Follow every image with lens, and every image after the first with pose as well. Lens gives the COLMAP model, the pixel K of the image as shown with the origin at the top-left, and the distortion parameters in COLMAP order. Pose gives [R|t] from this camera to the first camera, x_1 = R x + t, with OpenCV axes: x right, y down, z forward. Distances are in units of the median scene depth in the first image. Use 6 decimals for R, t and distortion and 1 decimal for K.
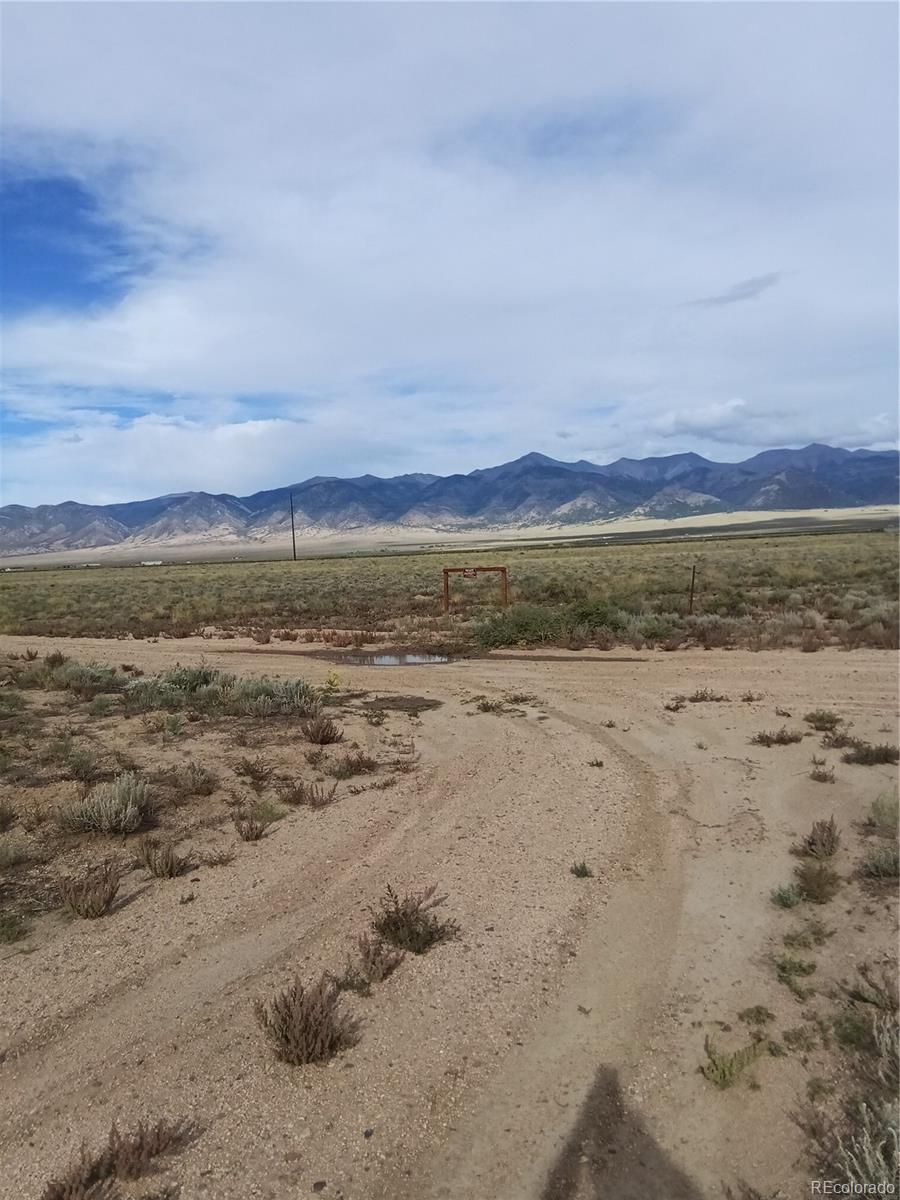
lens RADIAL K [[897.7, 0, 442.9], [0, 897.7, 597.0], [0, 0, 1]] dist [0.019825, -0.033175]
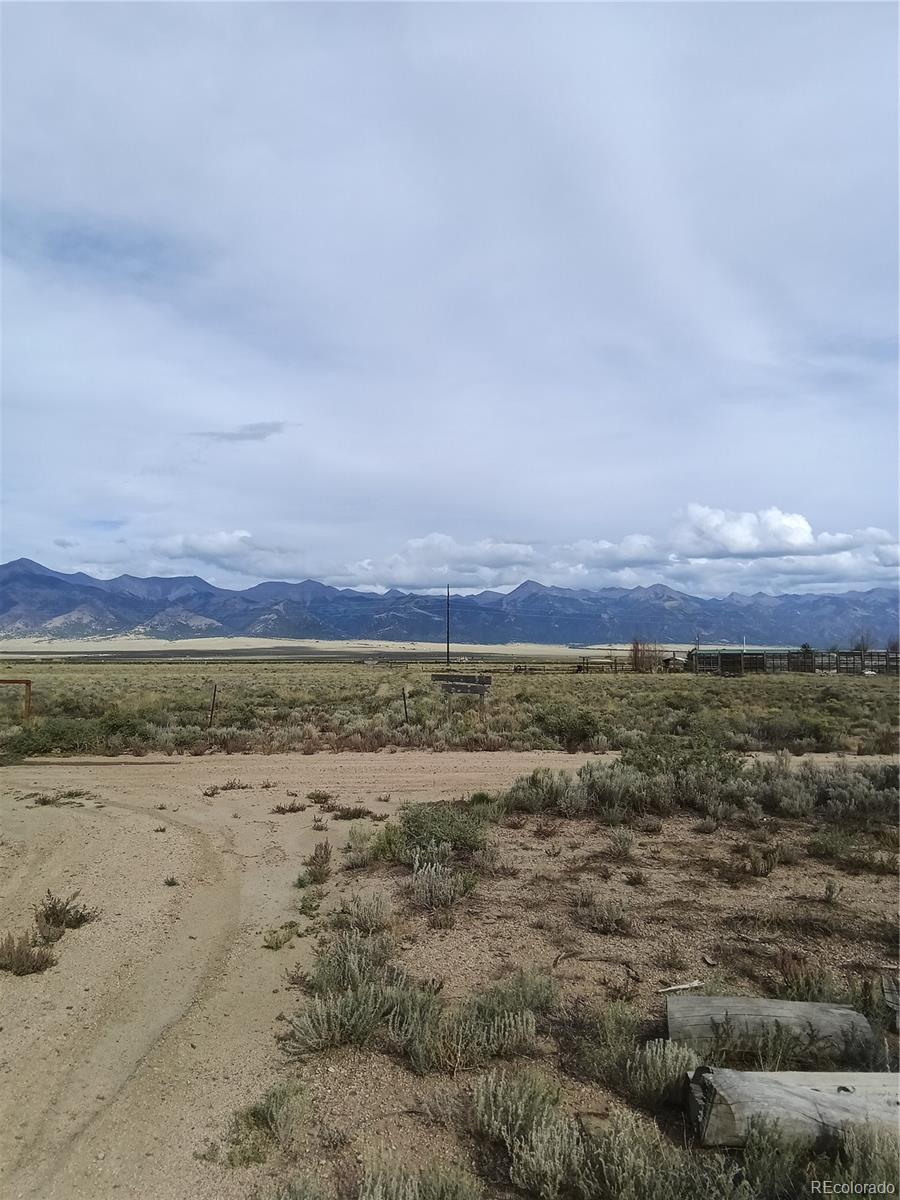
lens RADIAL K [[897.7, 0, 447.3], [0, 897.7, 601.2], [0, 0, 1]] dist [0.019825, -0.033175]
pose [[0.853232, 0.085677, 0.514446, -0.075970], [-0.017484, 0.990558, -0.135973, 0.011069], [-0.521239, 0.107022, 0.846674, -0.158483]]
